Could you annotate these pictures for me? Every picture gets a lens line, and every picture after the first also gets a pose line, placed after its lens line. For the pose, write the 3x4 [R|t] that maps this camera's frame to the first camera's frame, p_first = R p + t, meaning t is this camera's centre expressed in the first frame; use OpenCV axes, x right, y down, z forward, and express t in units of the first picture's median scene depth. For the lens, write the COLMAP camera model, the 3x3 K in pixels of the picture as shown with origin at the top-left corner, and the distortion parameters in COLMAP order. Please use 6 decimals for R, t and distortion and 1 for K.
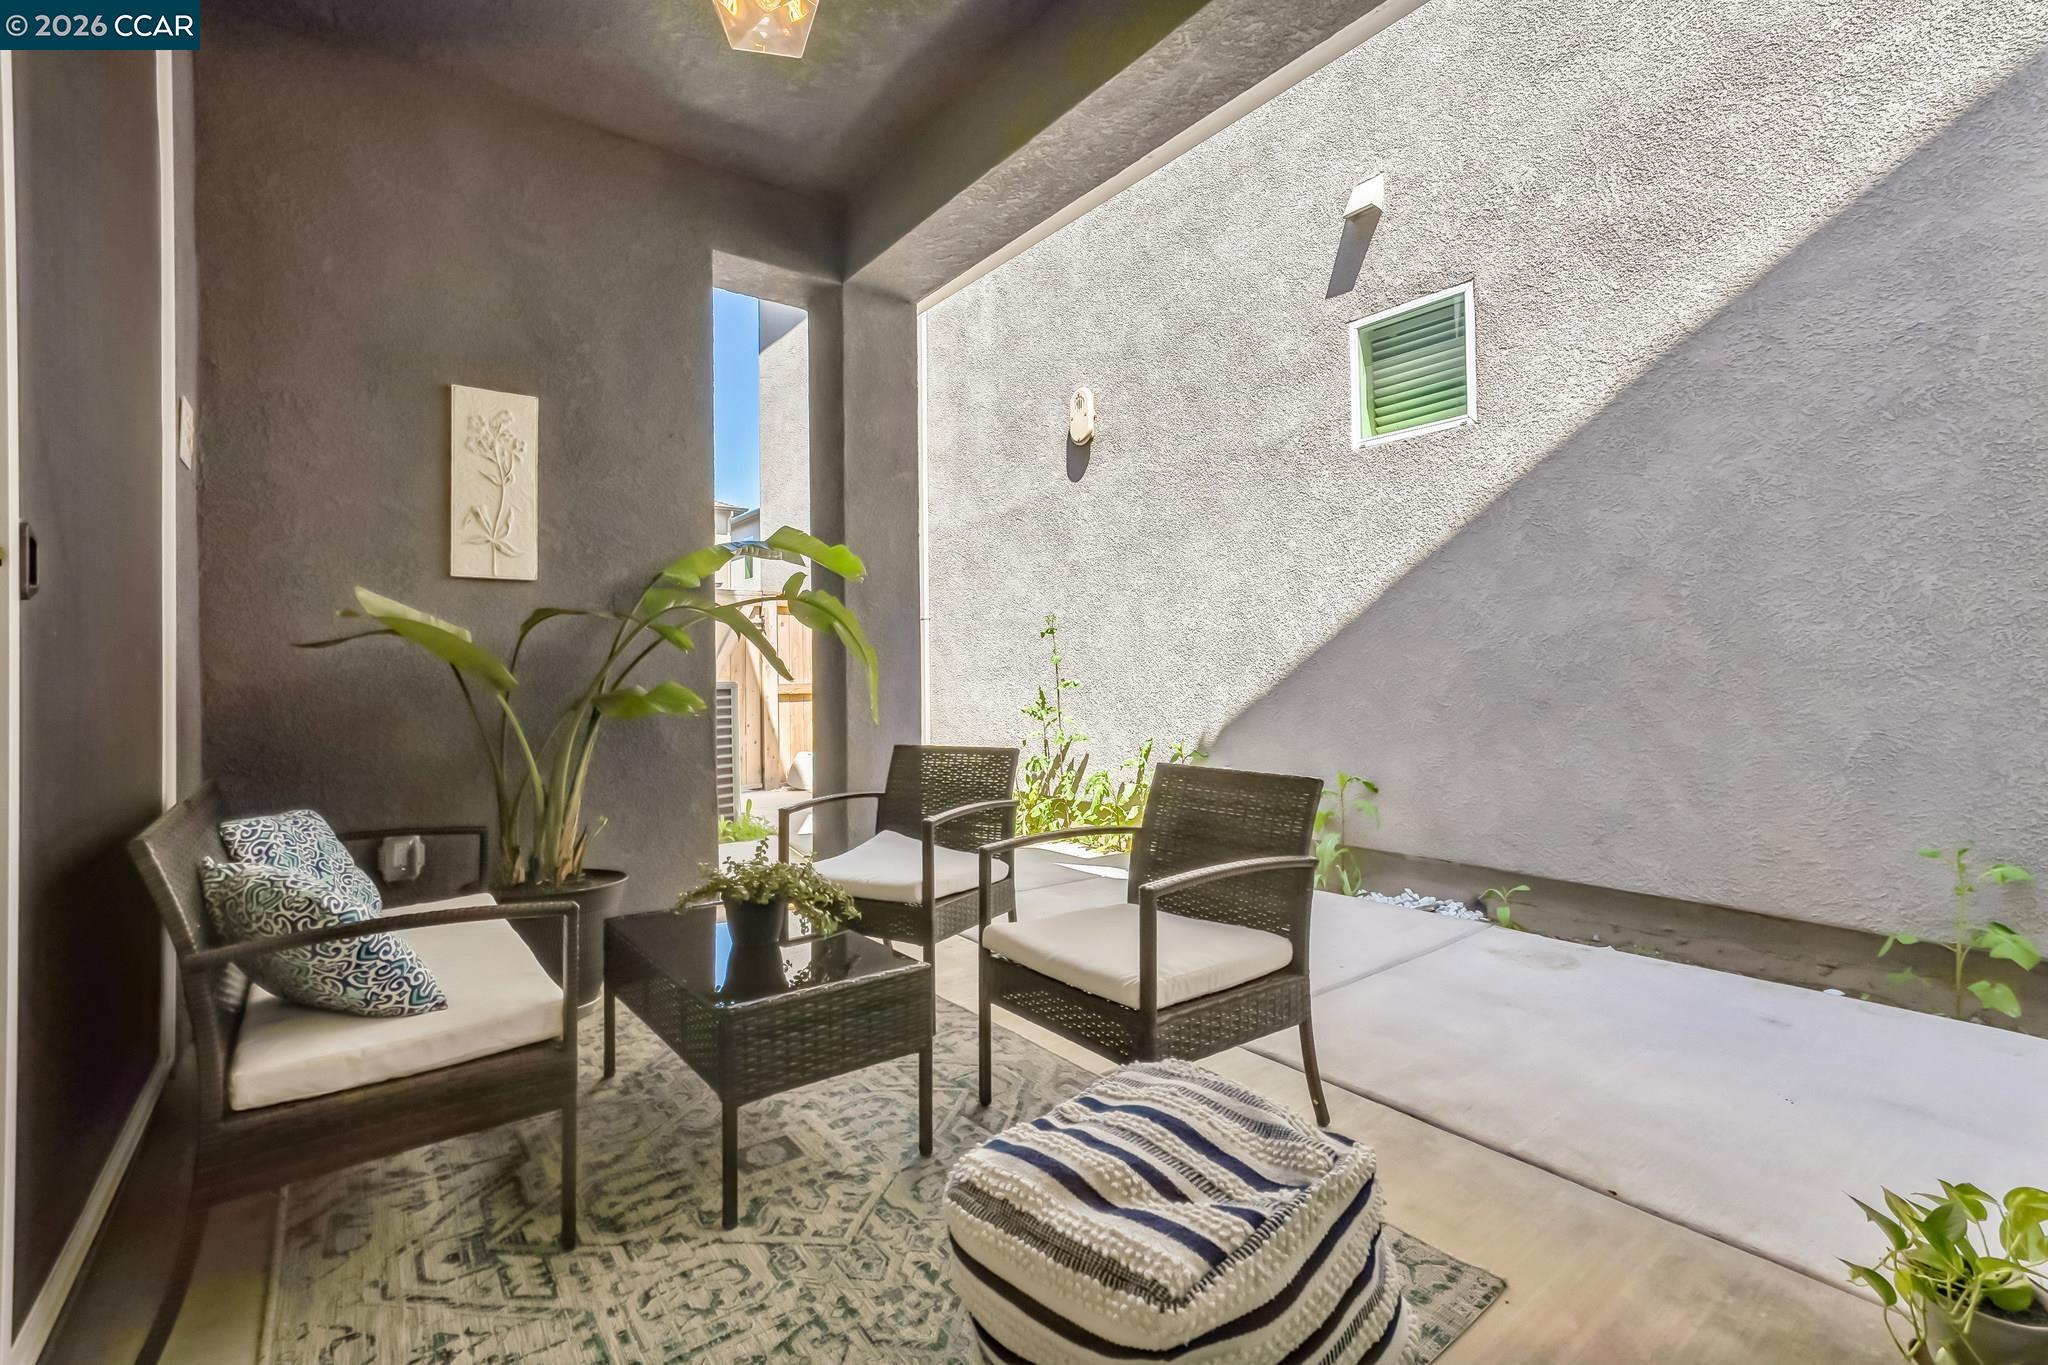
lens RADIAL K [[906.8, 0, 1032.2], [0, 906.8, 669.0], [0, 0, 1]] dist [-0.000339, -0.000037]
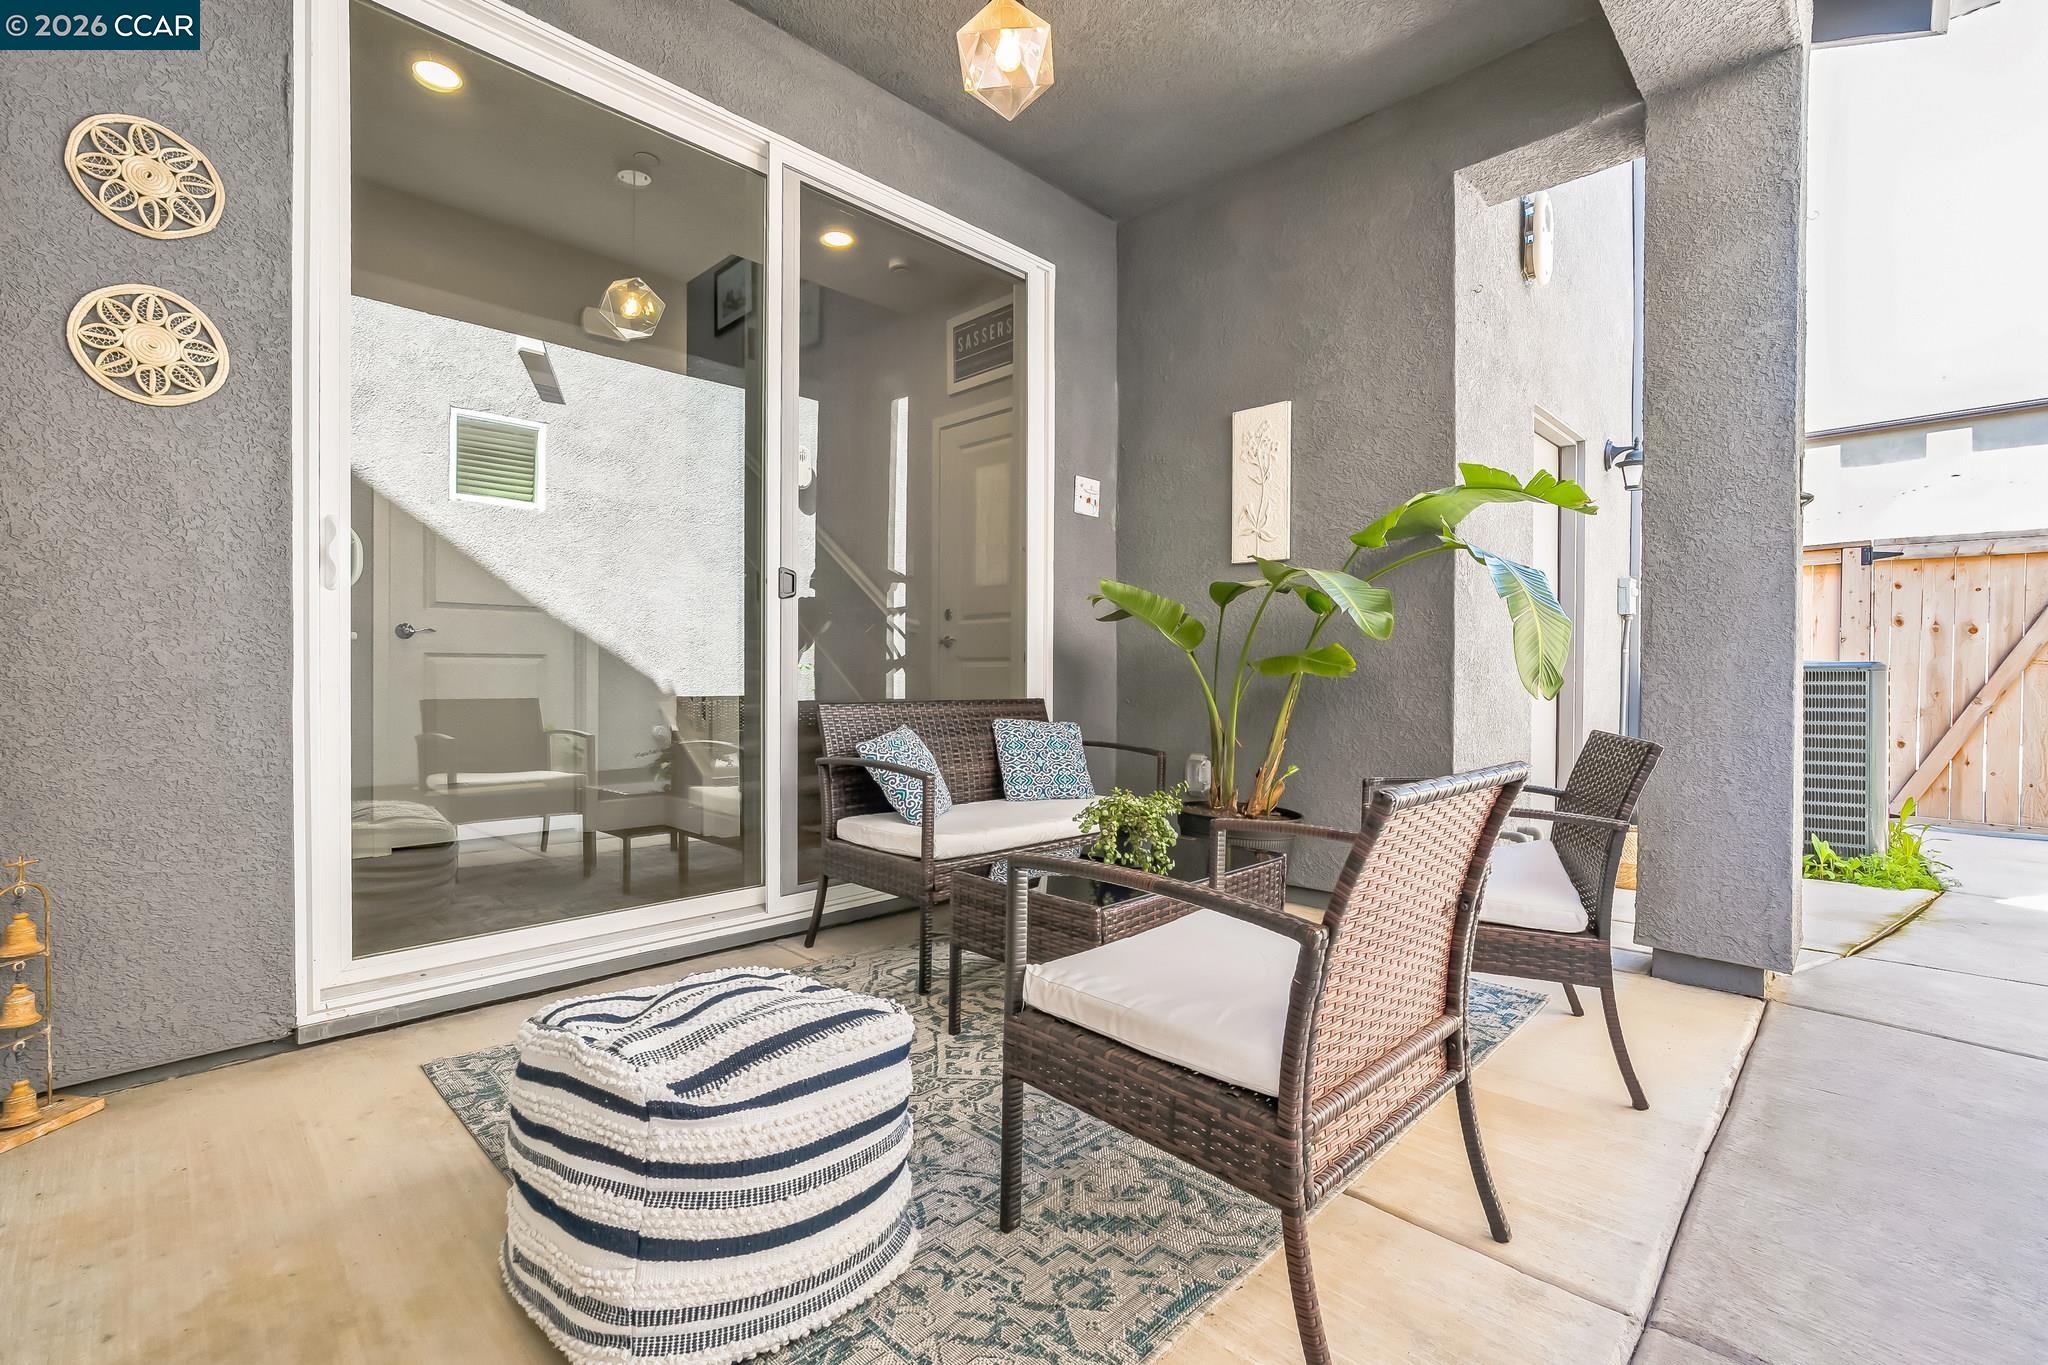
lens RADIAL K [[906.8, 0, 1032.2], [0, 906.8, 669.0], [0, 0, 1]] dist [-0.000339, -0.000037]
pose [[0.135181, 0.014233, -0.990719, 0.587316], [-0.004414, 0.999896, 0.013763, 0.030286], [0.990811, 0.002512, 0.135230, 0.539515]]
